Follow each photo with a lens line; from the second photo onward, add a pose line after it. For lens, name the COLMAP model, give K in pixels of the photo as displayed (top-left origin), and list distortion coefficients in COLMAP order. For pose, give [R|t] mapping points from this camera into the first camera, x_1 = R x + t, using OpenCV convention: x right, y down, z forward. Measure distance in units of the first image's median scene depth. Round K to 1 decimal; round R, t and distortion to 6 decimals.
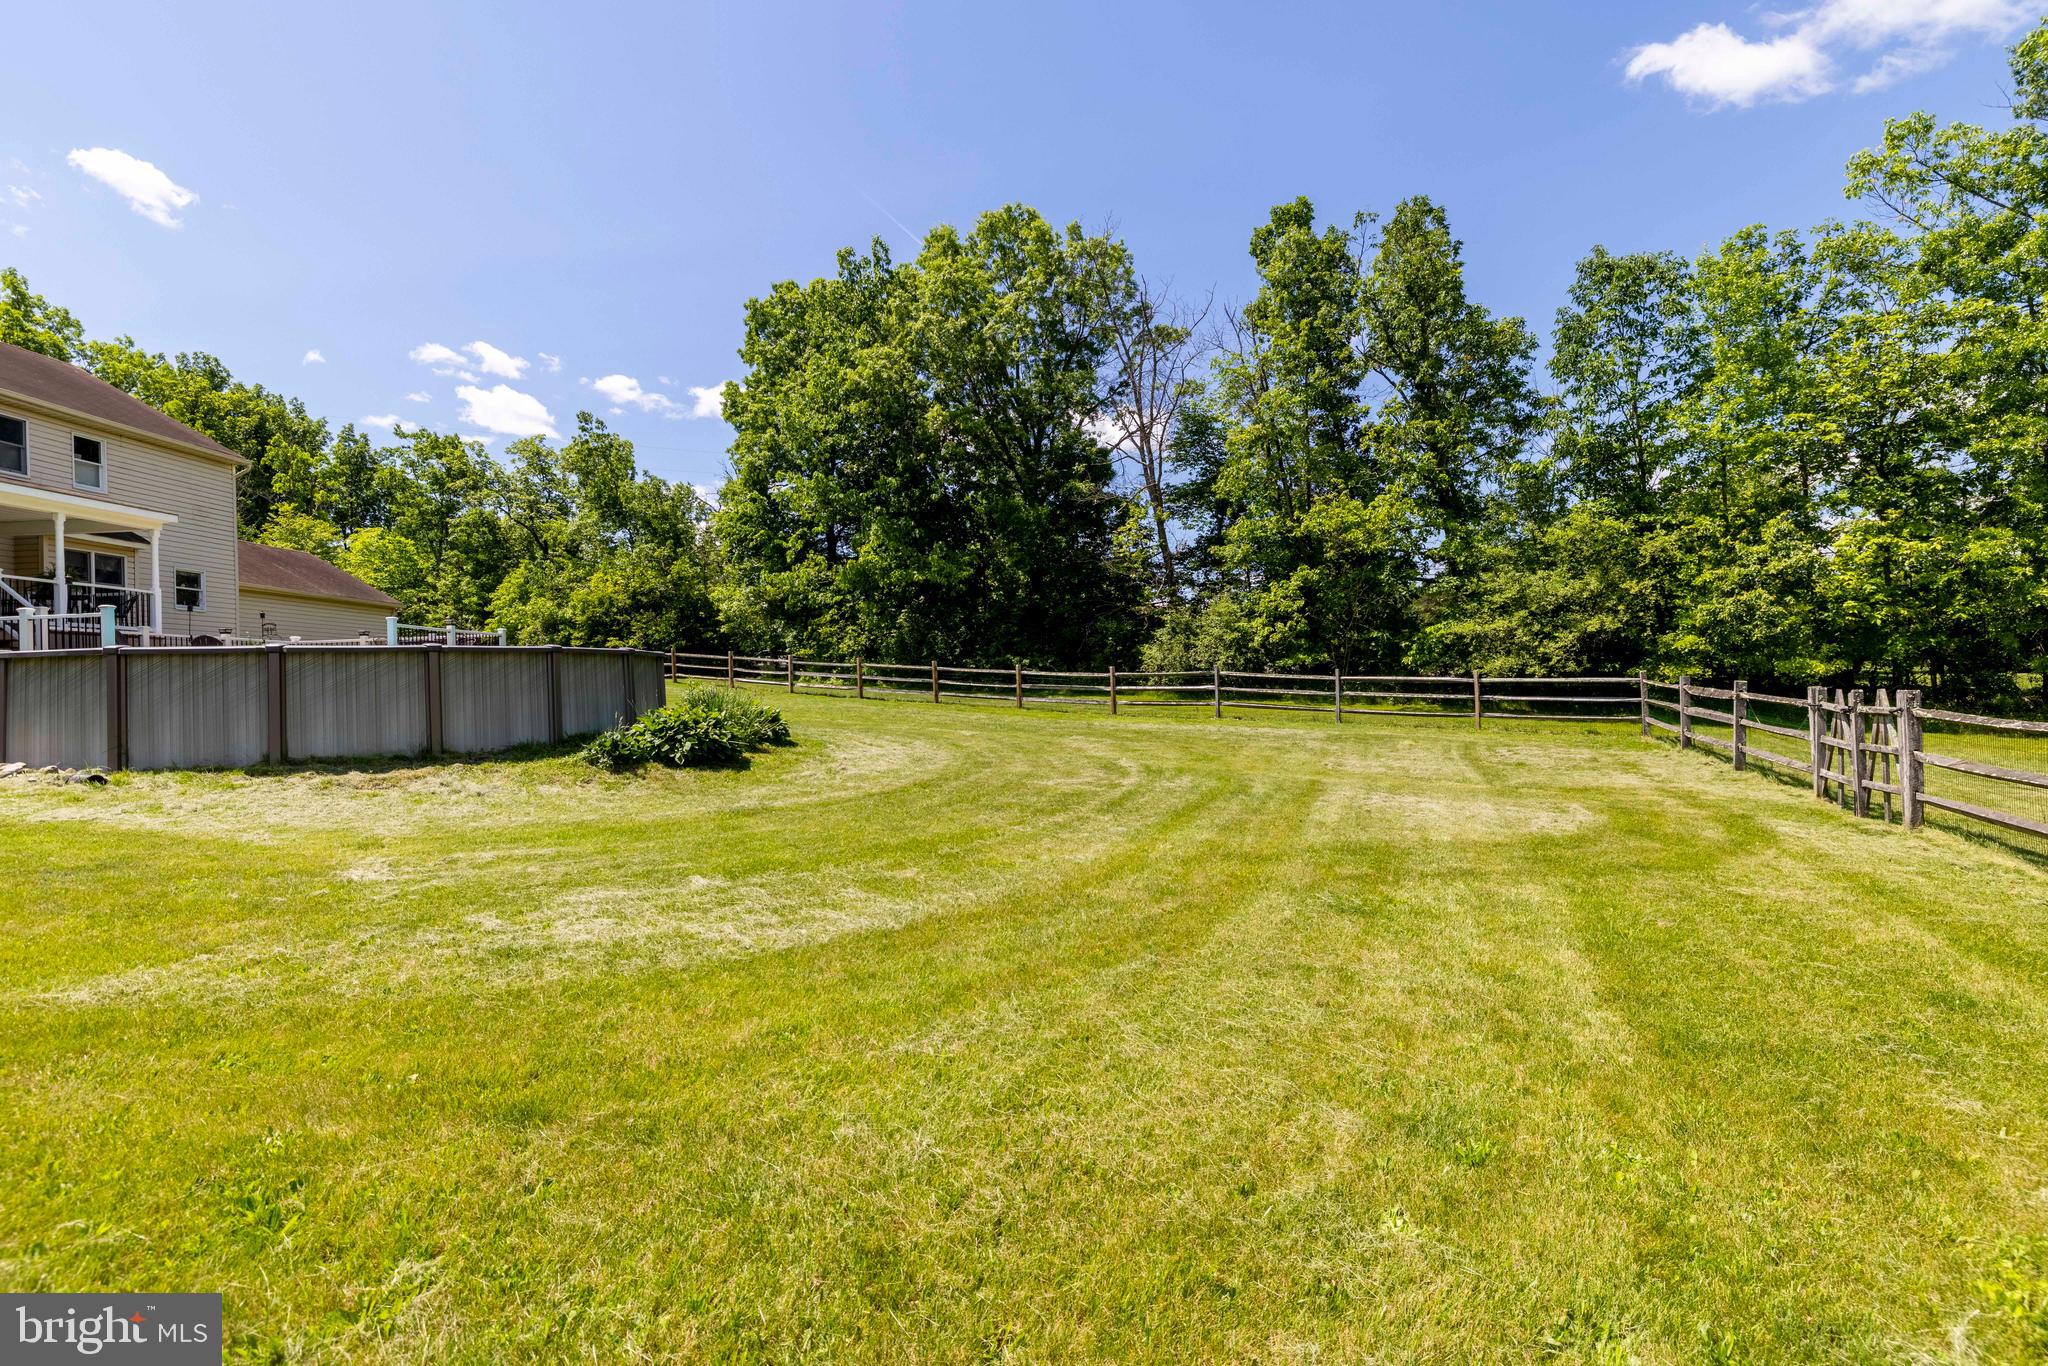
lens RADIAL K [[963.7, 0, 1030.1], [0, 963.7, 678.1], [0, 0, 1]] dist [0.000196, -0.000801]
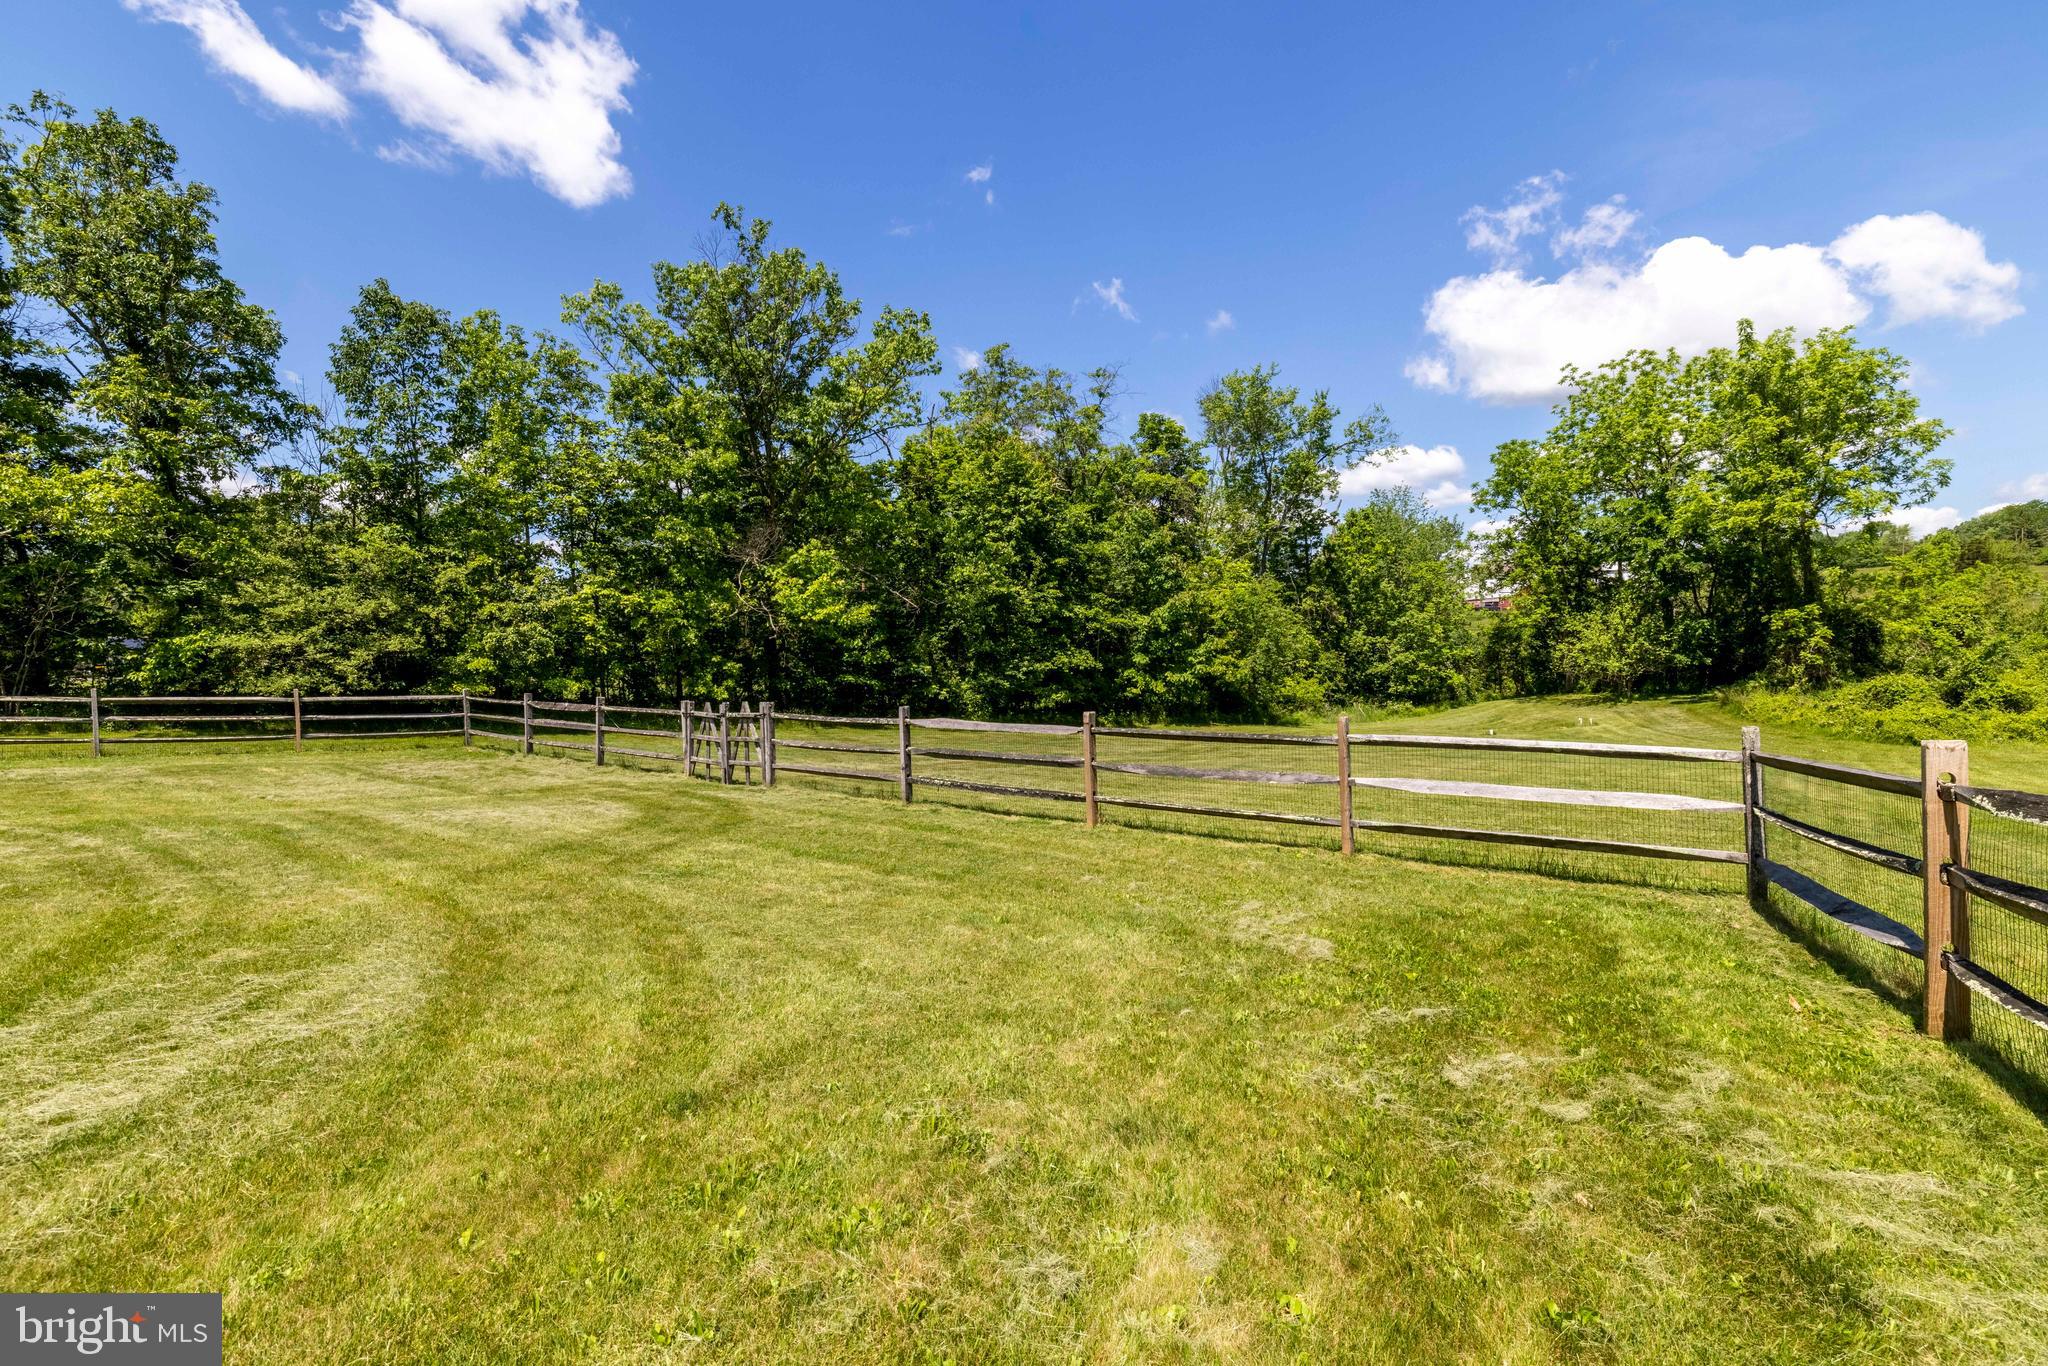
lens RADIAL K [[963.7, 0, 1032.5], [0, 963.7, 684.1], [0, 0, 1]] dist [0.000196, -0.000801]
pose [[0.270213, -0.000048, 0.962801, -0.233513], [0.008586, 0.999960, -0.002359, -0.004259], [-0.962762, 0.008904, 0.270203, 0.050582]]
